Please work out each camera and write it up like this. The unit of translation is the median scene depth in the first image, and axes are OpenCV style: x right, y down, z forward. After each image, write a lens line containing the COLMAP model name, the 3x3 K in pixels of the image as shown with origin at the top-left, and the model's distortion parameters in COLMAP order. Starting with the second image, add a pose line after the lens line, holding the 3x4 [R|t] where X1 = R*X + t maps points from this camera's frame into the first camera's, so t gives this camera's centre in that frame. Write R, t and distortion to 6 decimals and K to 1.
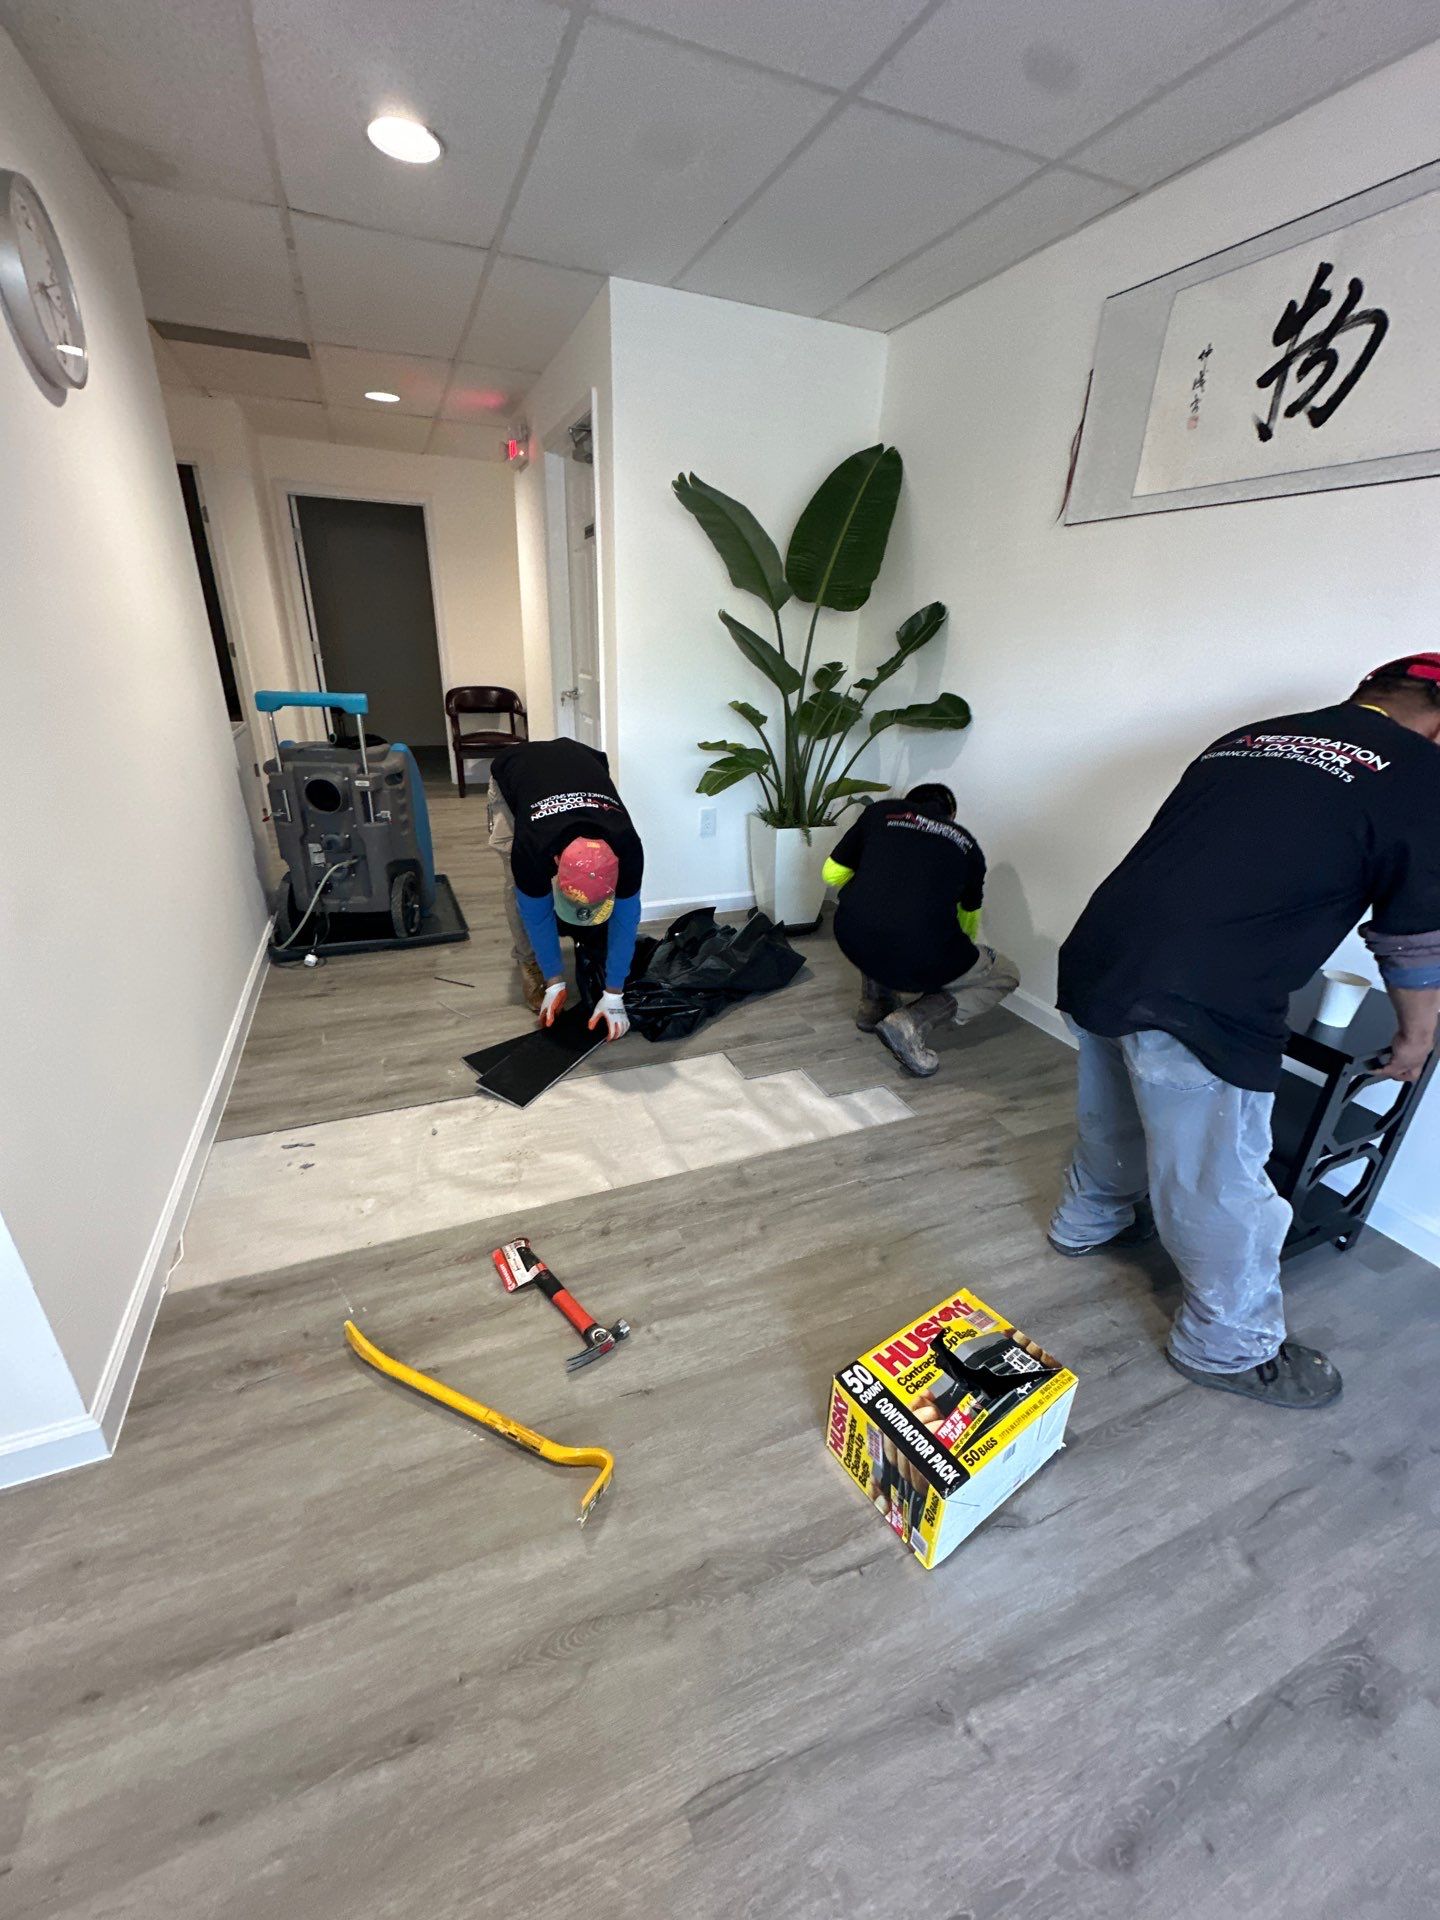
lens RADIAL K [[773.5, 0, 727.1], [0, 773.5, 966.3], [0, 0, 1]] dist [-0.010024, 0.001320]
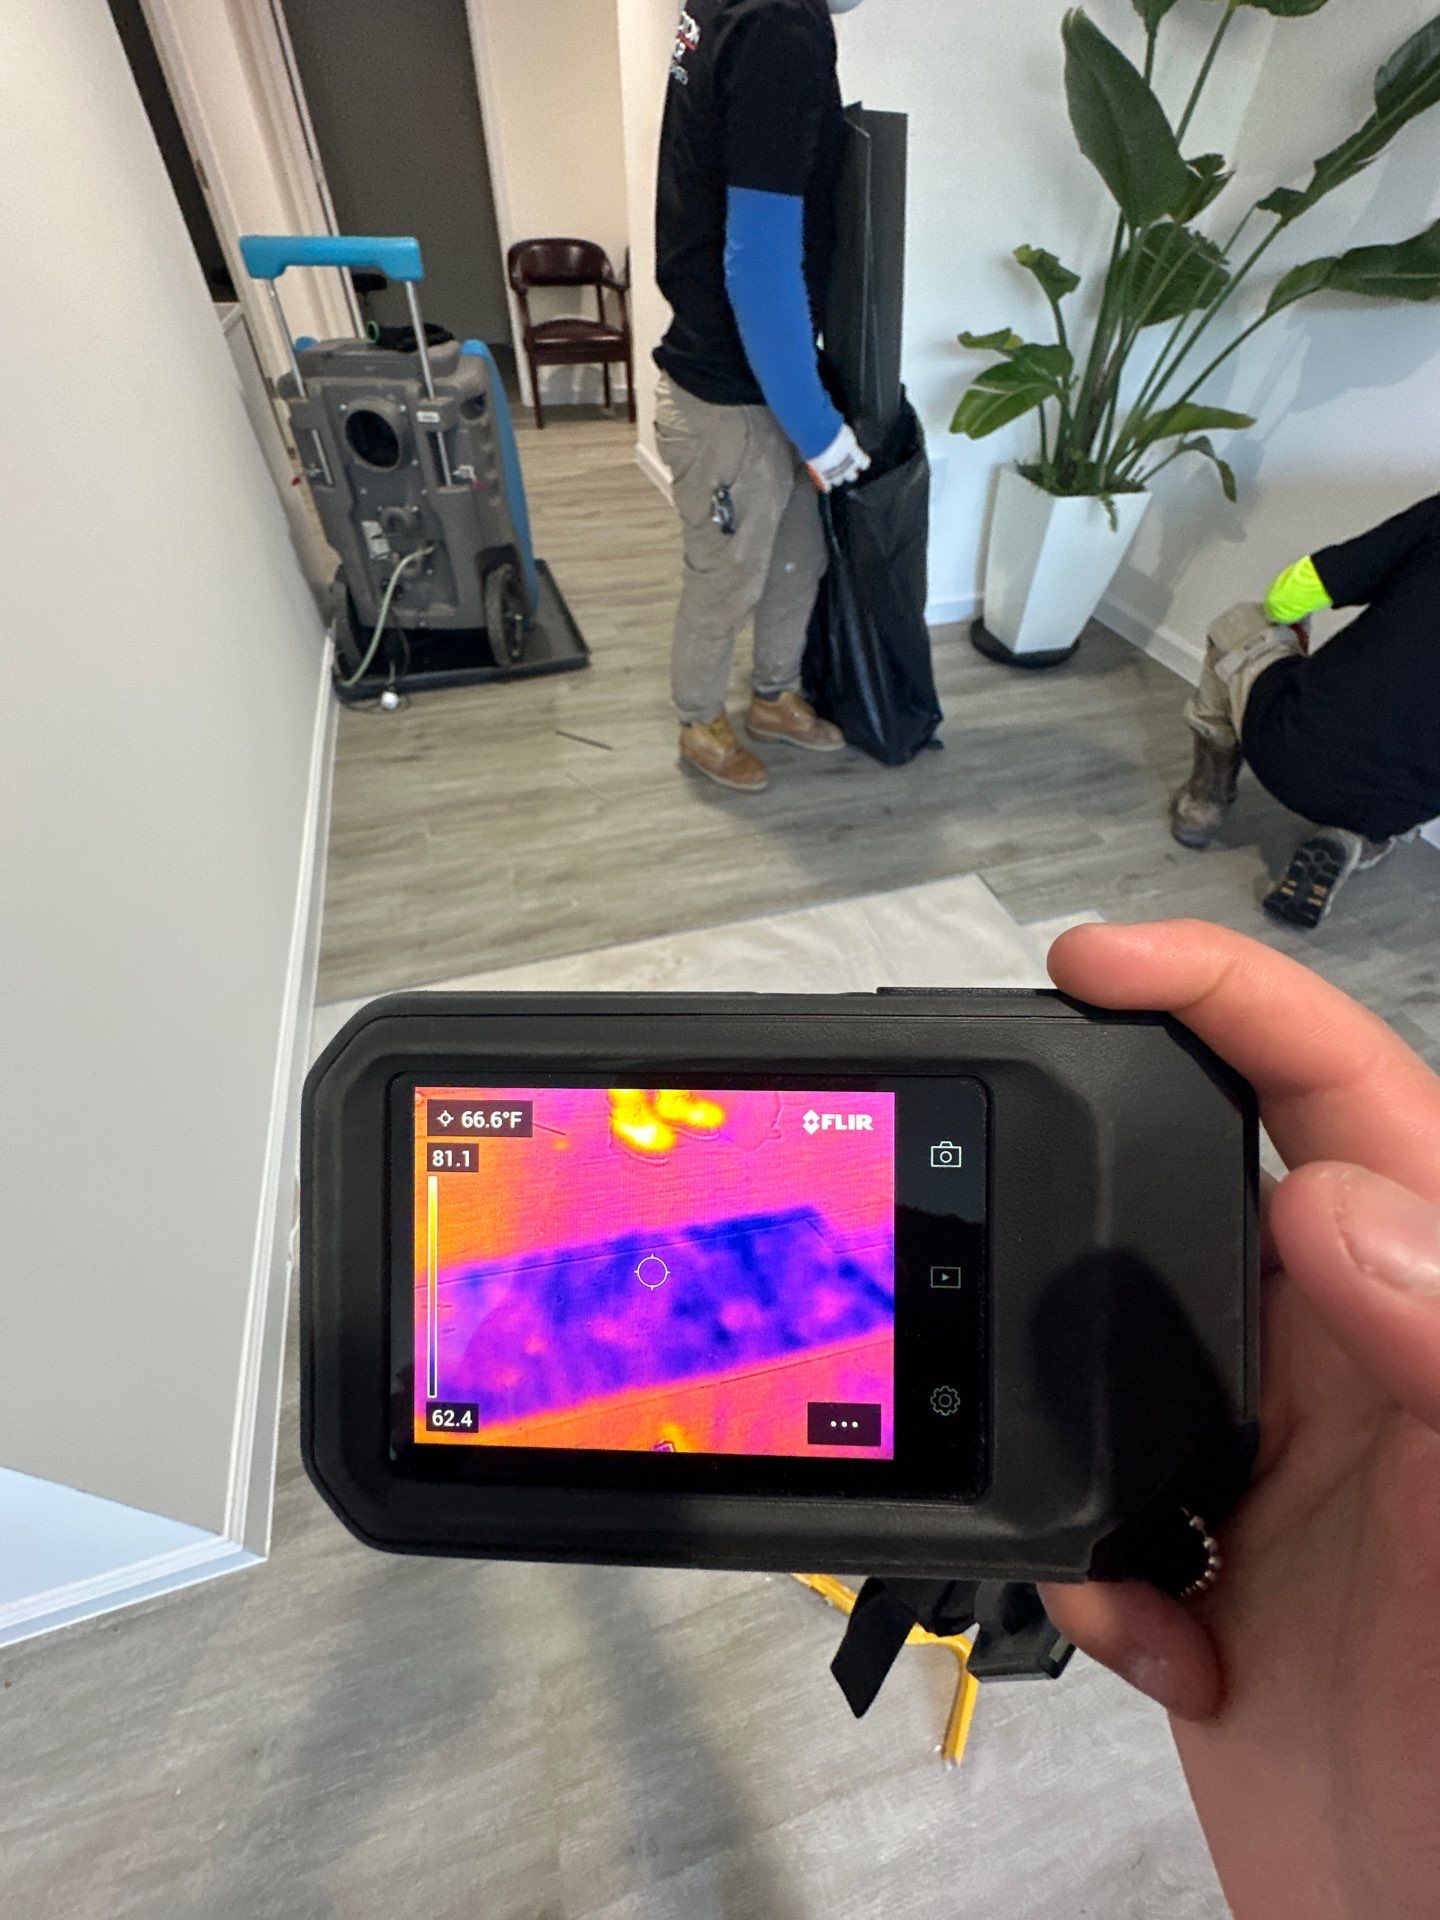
lens RADIAL K [[773.5, 0, 719.1], [0, 773.5, 960.8], [0, 0, 1]] dist [-0.010024, 0.001320]
pose [[0.994801, 0.056353, -0.084821, -0.147350], [-0.018686, 0.919800, 0.391943, -0.073669], [0.100106, -0.388320, 0.916071, 0.253546]]
